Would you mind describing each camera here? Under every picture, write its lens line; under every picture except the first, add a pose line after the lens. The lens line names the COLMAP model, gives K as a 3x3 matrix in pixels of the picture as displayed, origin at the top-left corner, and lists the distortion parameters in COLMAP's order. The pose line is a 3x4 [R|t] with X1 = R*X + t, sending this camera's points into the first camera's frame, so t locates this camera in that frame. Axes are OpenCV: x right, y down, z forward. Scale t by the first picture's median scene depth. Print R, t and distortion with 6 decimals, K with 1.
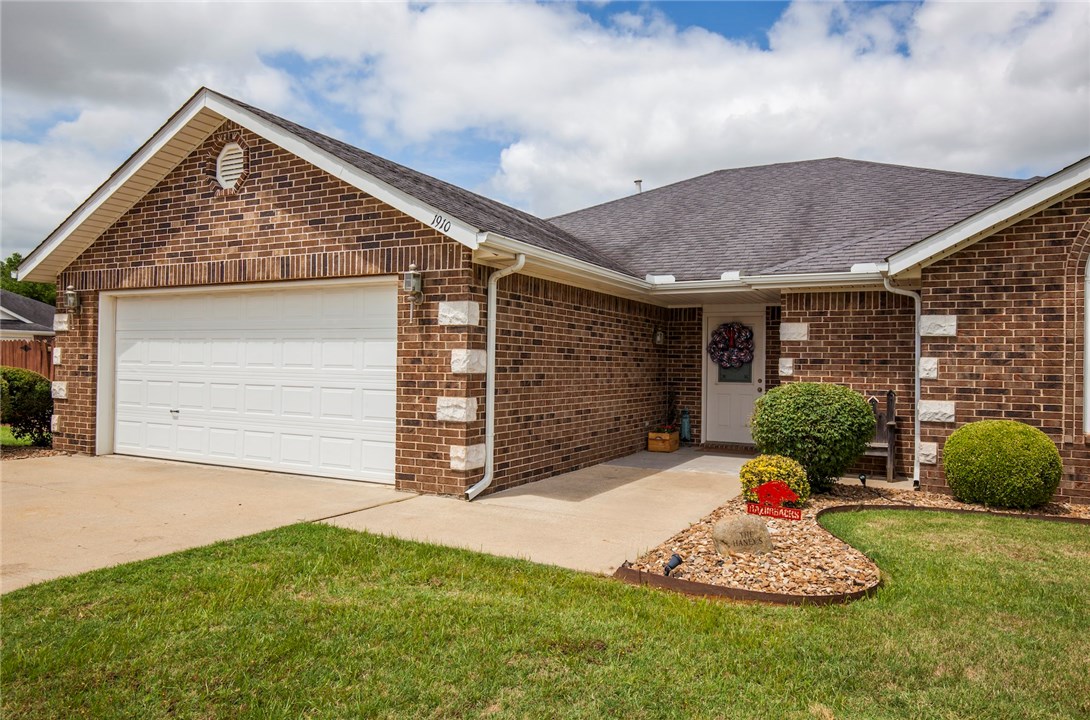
lens RADIAL K [[751.2, 0, 544.8], [0, 751.2, 366.0], [0, 0, 1]] dist [0.000325, 0.003040]
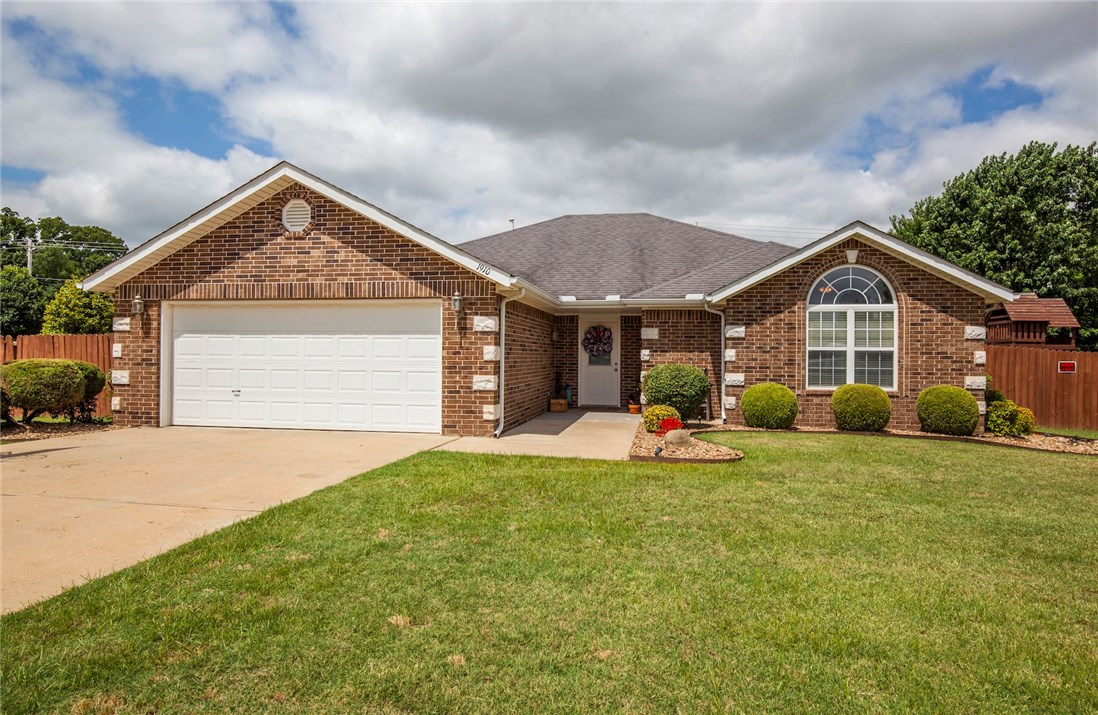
lens RADIAL K [[672.7, 0, 548.4], [0, 672.7, 356.3], [0, 0, 1]] dist [-0.007415, -0.000882]
pose [[0.950316, -0.007680, 0.311194, -0.378637], [0.006634, 0.999968, 0.004417, -0.004215], [-0.311218, -0.002133, 0.950336, -0.363495]]
